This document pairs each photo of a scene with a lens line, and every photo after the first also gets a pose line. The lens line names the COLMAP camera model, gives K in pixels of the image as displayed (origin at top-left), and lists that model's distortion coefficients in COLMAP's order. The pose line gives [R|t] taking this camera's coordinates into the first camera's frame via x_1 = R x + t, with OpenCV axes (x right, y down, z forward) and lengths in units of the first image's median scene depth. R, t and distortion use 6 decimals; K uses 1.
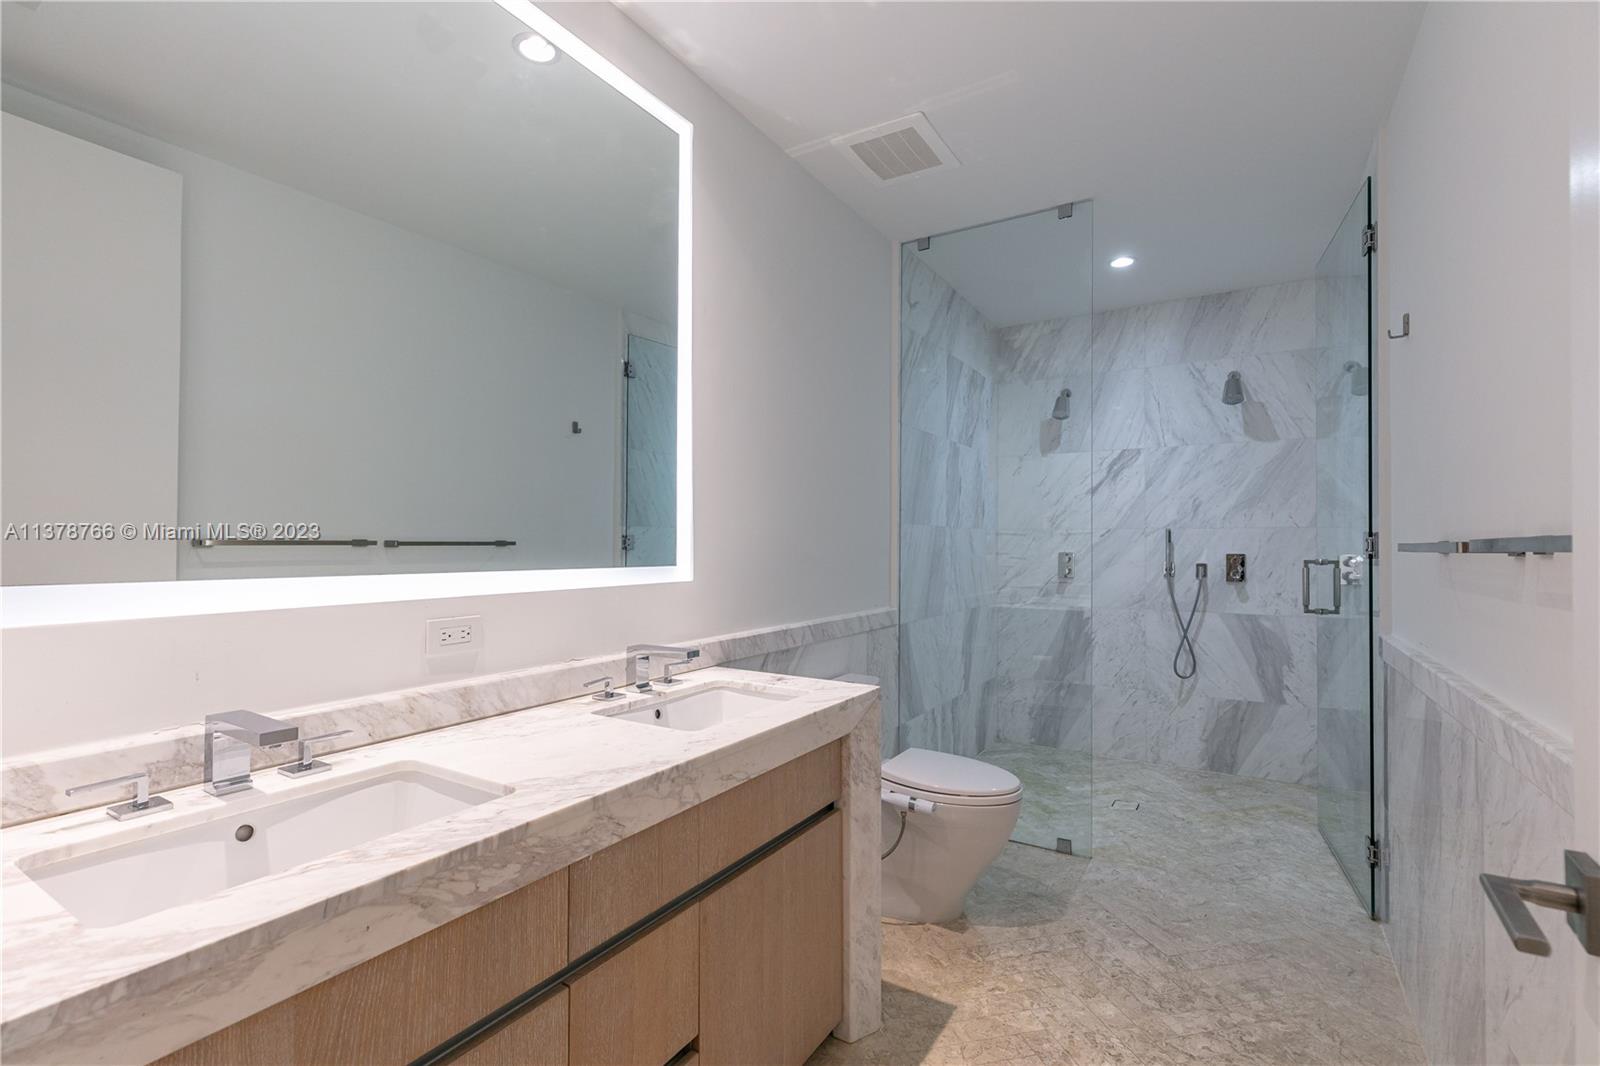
lens RADIAL K [[724.7, 0, 780.8], [0, 724.7, 535.3], [0, 0, 1]] dist [0.004870, 0.000459]
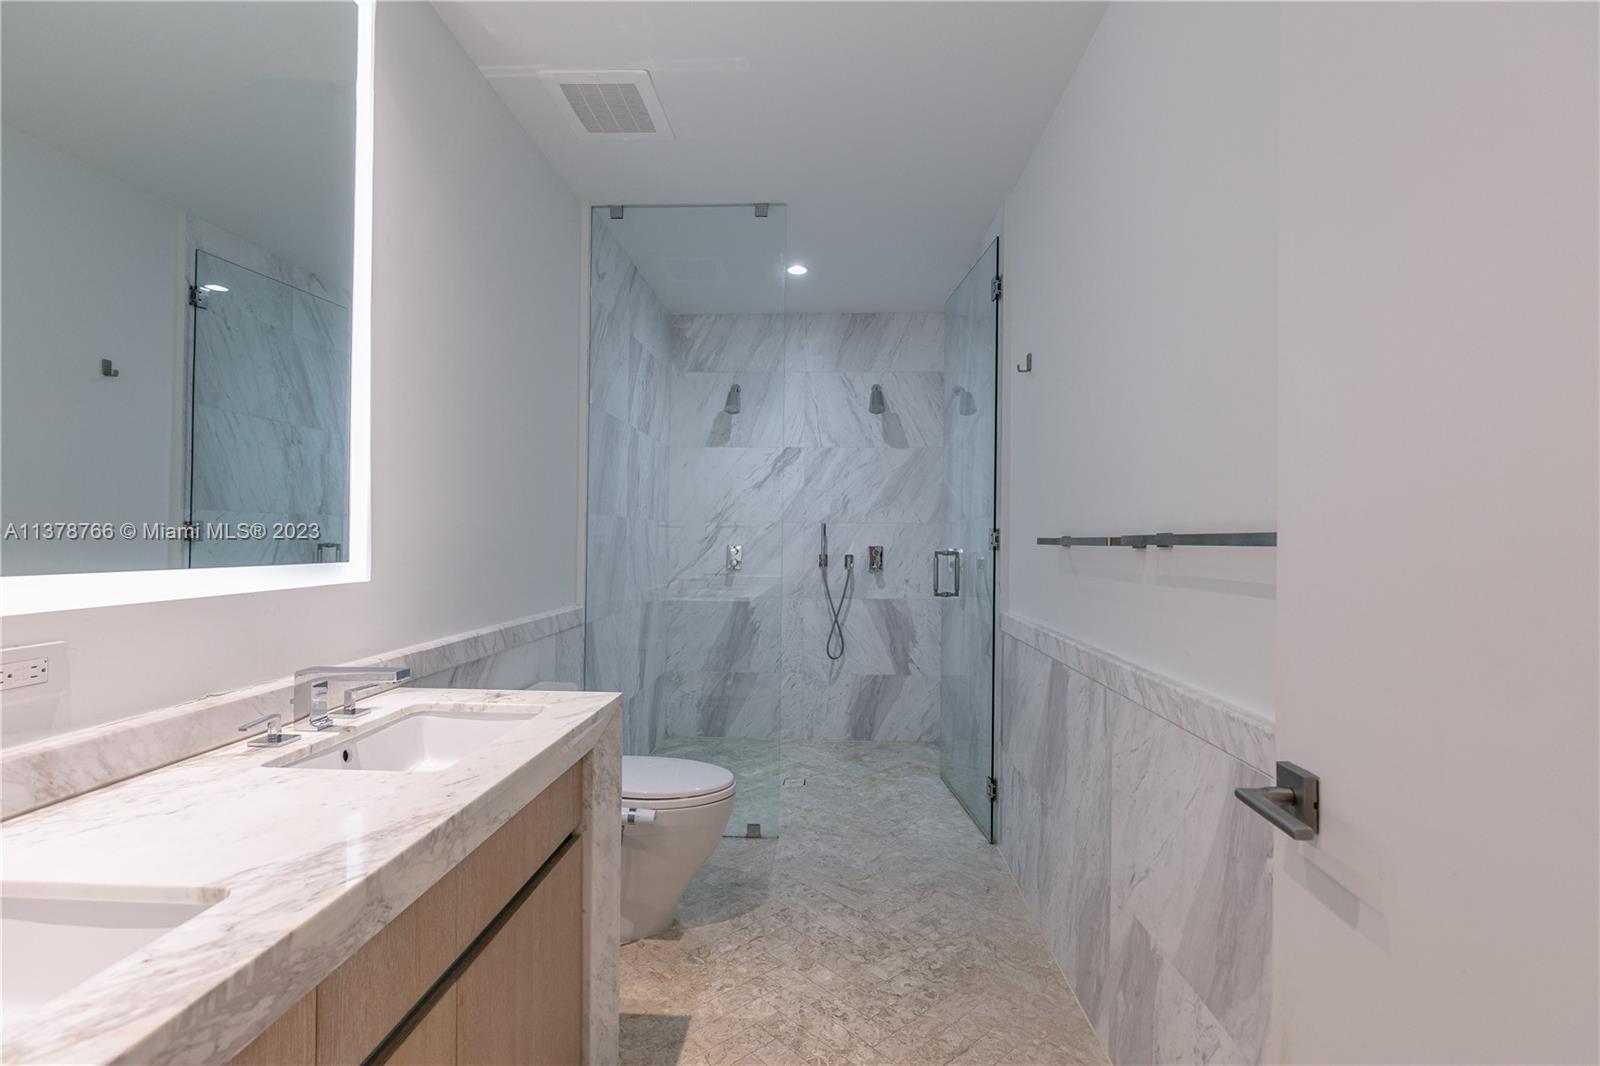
lens RADIAL K [[760.3, 0, 787.7], [0, 760.3, 535.7], [0, 0, 1]] dist [-0.001251, 0.000114]
pose [[0.873396, 0.006020, 0.486974, -0.100355], [-0.011779, 0.999892, 0.008766, 0.000934], [-0.486869, -0.013392, 0.873373, 0.047156]]
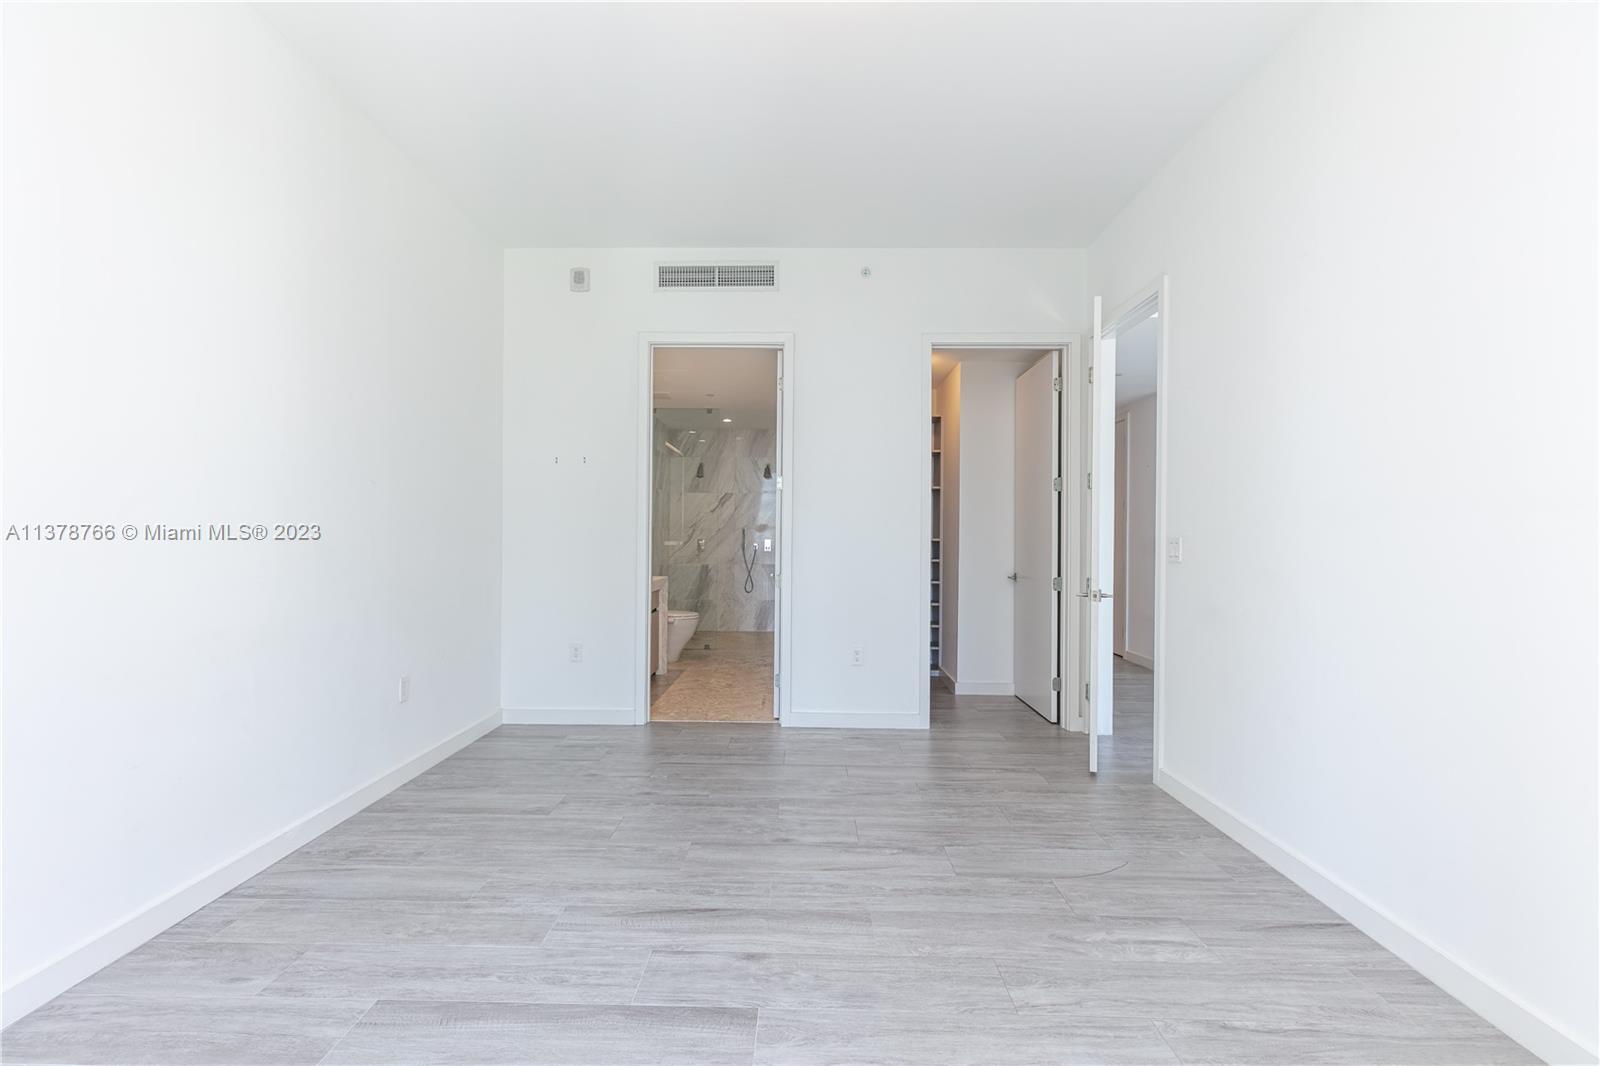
lens RADIAL K [[724.7, 0, 804.6], [0, 724.7, 532.8], [0, 0, 1]] dist [0.004870, 0.000459]
pose [[0.843146, 0.005622, 0.537655, -0.813616], [-0.009333, 0.999948, 0.004181, -0.010805], [-0.537603, -0.008543, 0.843155, -1.577975]]
